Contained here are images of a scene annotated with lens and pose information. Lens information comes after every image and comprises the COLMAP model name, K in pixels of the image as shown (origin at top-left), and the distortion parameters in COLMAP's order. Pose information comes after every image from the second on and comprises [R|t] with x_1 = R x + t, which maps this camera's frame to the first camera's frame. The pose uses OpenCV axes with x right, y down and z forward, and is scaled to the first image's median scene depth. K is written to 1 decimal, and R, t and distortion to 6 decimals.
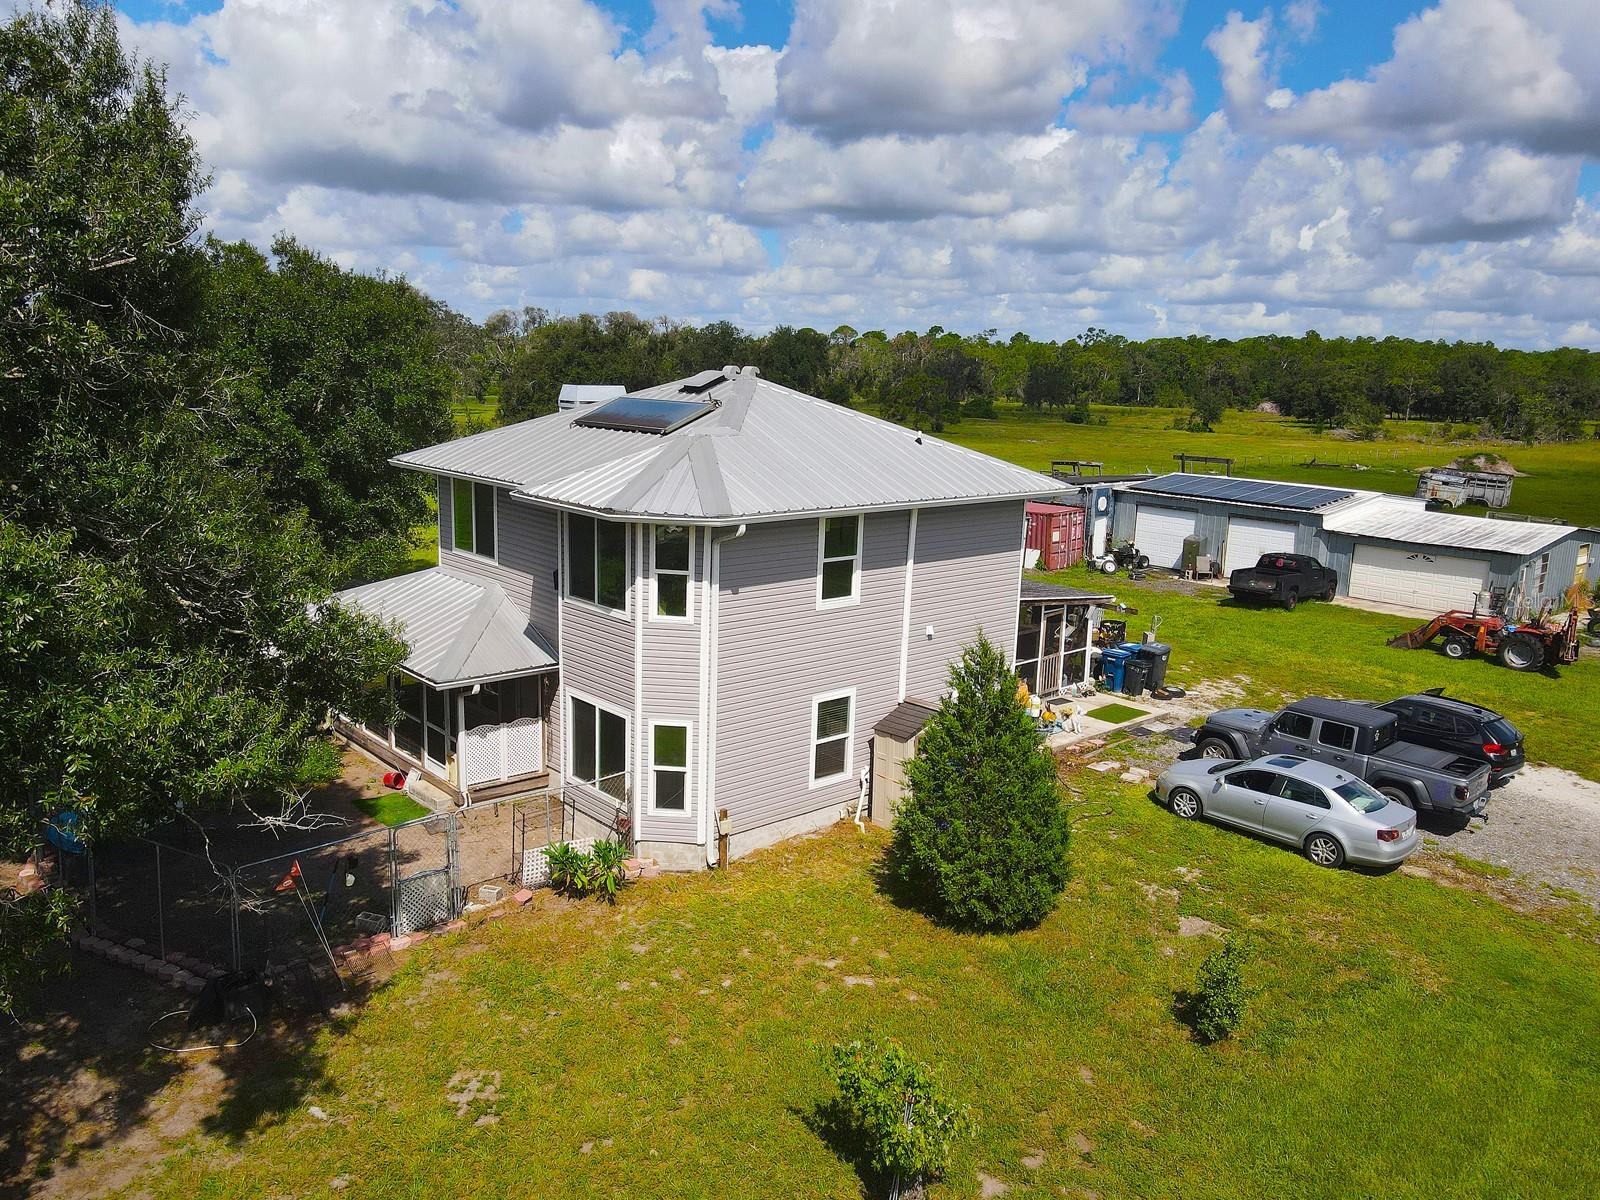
lens RADIAL K [[1234.5, 0, 800.0], [0, 1234.5, 600.0], [0, 0, 1]] dist [0.000543, -0.000463]
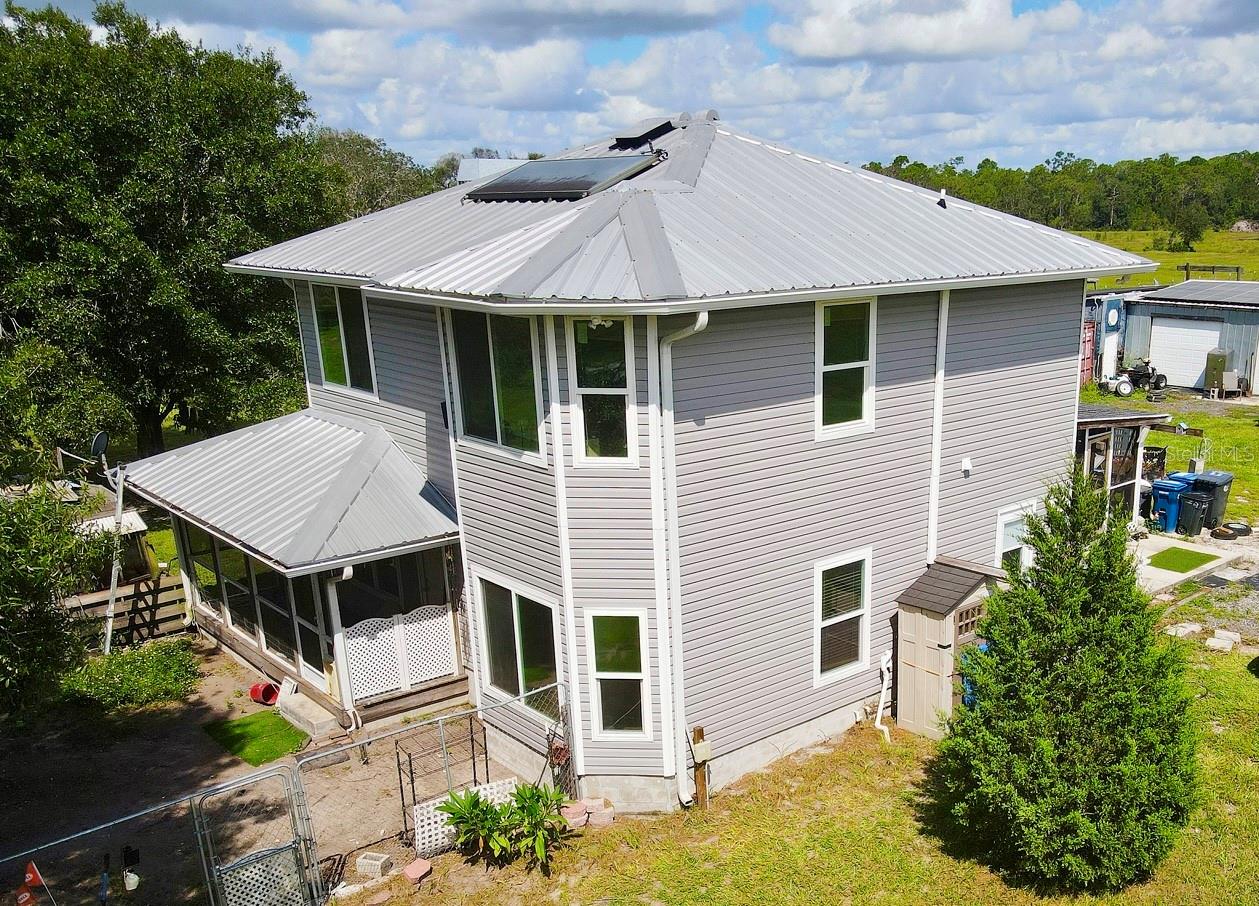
lens RADIAL K [[1234.3, 0, 668.0], [0, 1234.3, 348.5], [0, 0, 1]] dist [-0.002332, 0.001794]
pose [[0.995344, -0.052129, -0.081077, -0.010049], [0.045411, 0.995548, -0.082598, 0.009333], [0.085022, 0.078531, 0.993280, 0.271974]]
